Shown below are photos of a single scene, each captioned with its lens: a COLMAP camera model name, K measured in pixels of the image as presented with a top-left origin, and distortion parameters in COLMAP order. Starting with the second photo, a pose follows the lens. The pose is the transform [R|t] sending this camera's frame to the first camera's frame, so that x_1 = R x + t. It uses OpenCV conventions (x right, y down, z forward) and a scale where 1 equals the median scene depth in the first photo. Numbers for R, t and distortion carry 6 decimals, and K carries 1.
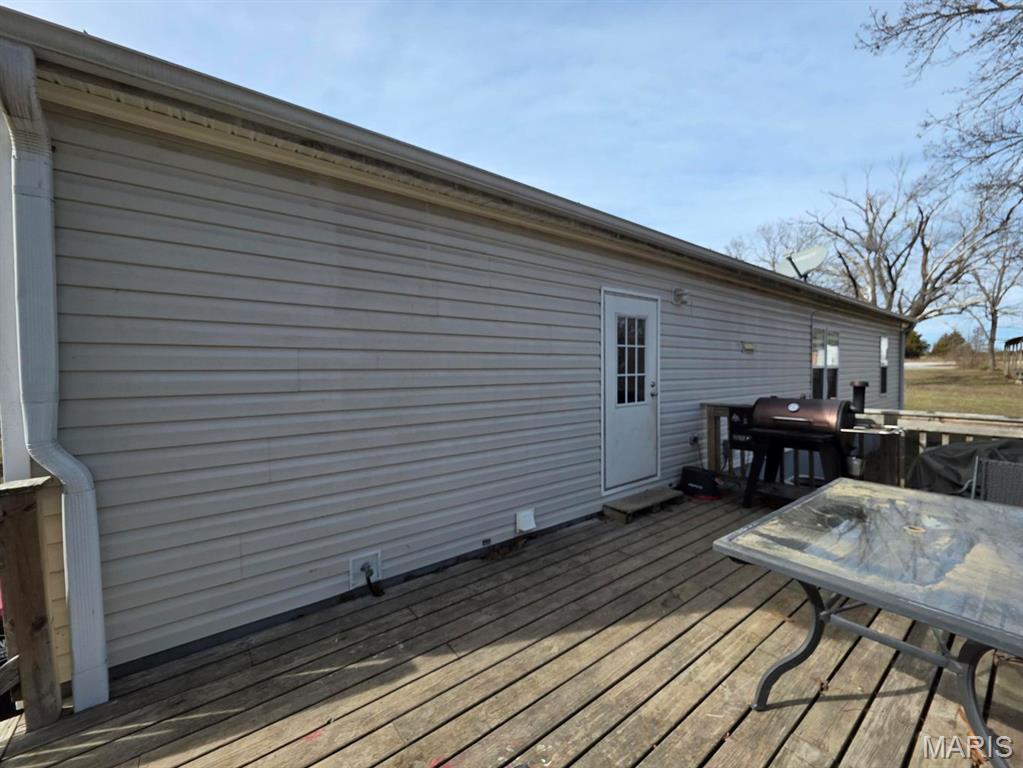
lens RADIAL K [[410.0, 0, 515.6], [0, 410.0, 386.2], [0, 0, 1]] dist [0.013352, -0.001977]
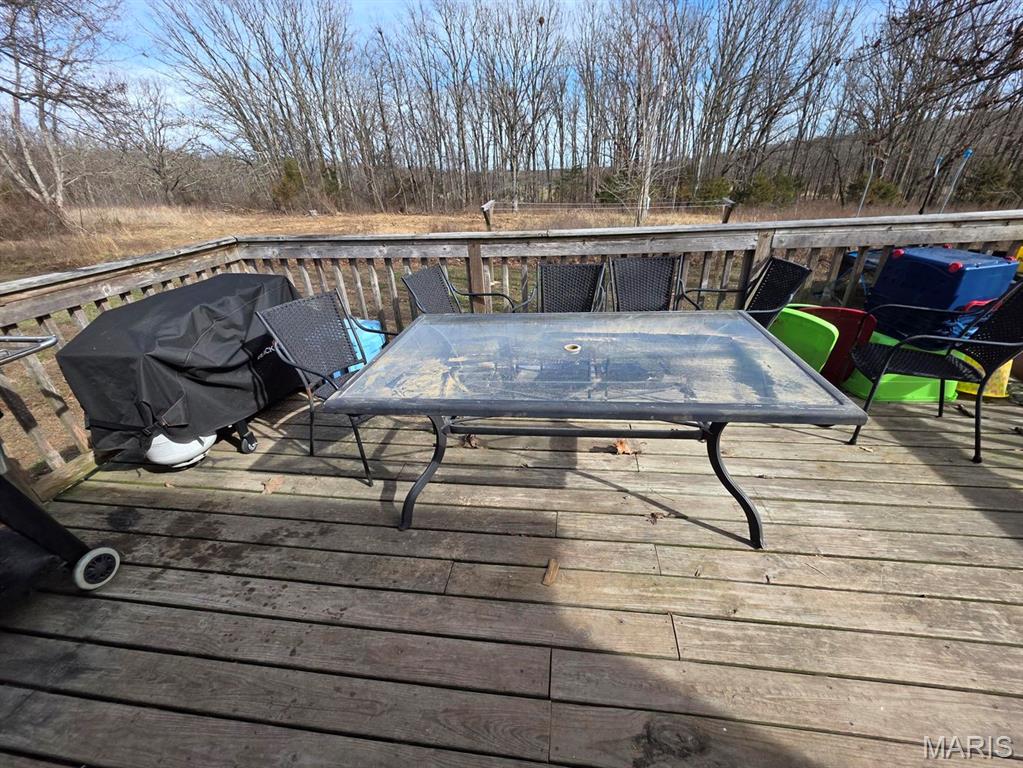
lens RADIAL K [[410.0, 0, 513.7], [0, 410.0, 385.6], [0, 0, 1]] dist [0.013352, -0.001977]
pose [[-0.700964, -0.295075, 0.649292, 0.363886], [0.081478, 0.871304, 0.483932, -0.028977], [-0.708528, 0.392122, -0.586710, 1.382899]]
